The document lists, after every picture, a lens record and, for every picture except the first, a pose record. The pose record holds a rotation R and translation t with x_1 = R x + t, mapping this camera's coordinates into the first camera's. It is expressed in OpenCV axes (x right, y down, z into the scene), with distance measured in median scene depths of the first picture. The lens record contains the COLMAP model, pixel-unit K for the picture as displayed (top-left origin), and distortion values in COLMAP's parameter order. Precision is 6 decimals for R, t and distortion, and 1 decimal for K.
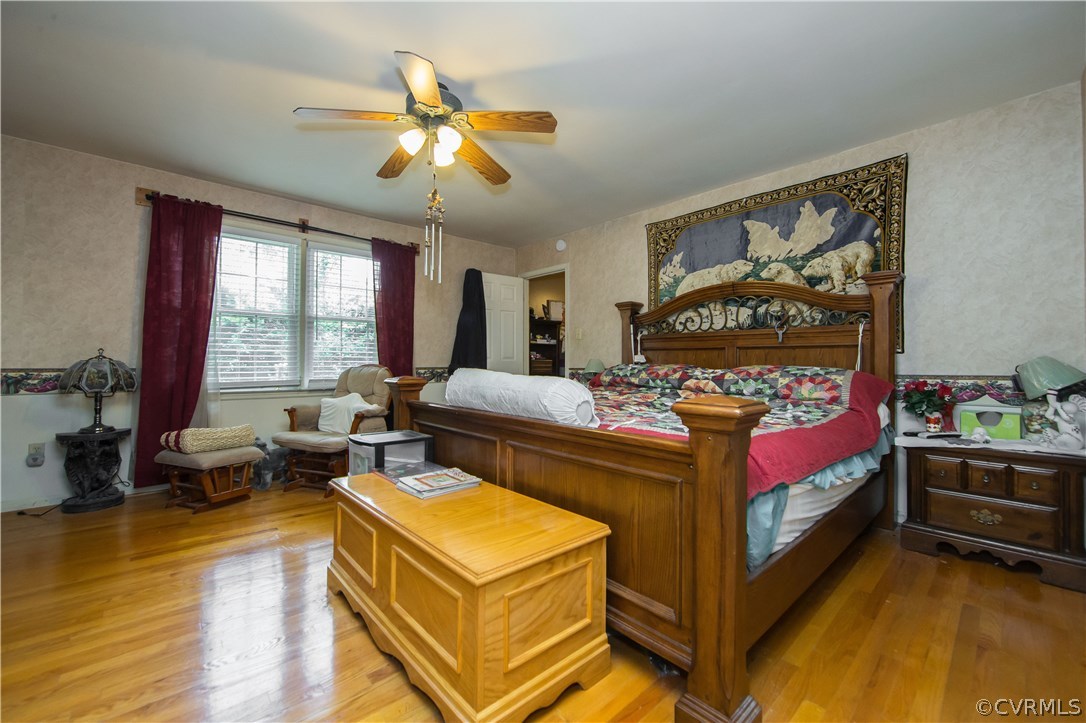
lens RADIAL K [[439.2, 0, 543.0], [0, 439.2, 361.5], [0, 0, 1]] dist [-0.001238, -0.000102]
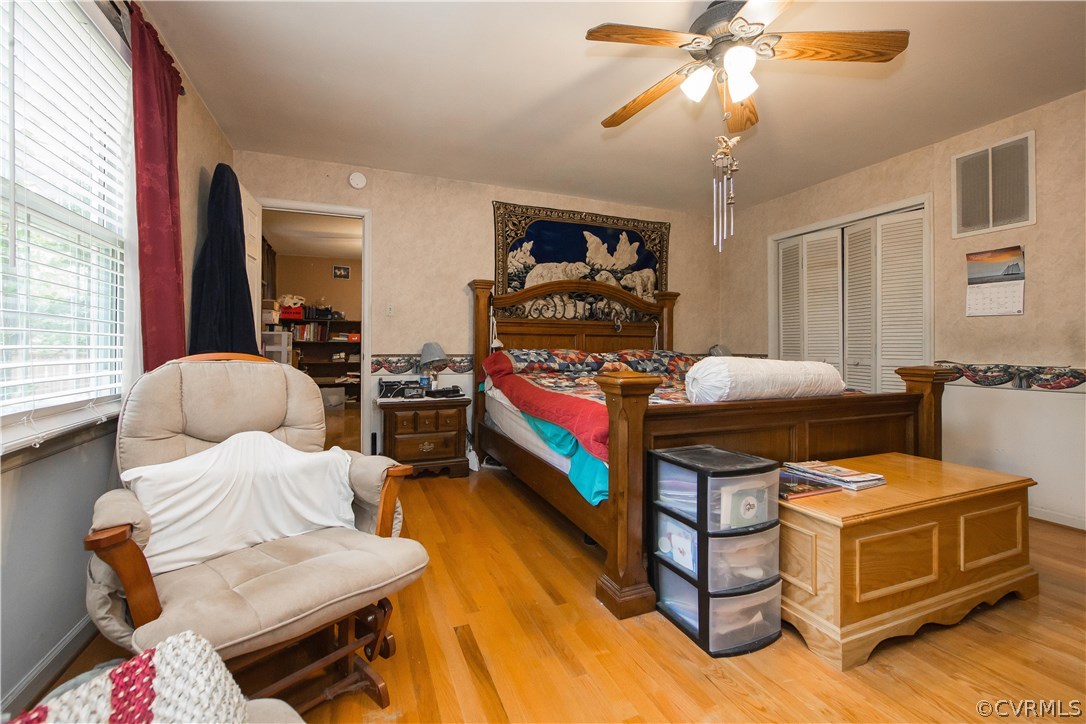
lens RADIAL K [[439.0, 0, 541.8], [0, 439.0, 349.1], [0, 0, 1]] dist [-0.000723, 0.000123]
pose [[0.361219, -0.002666, 0.932477, -0.729620], [-0.002820, 0.999988, 0.003952, 0.002638], [-0.932477, -0.004057, 0.361207, 0.677161]]
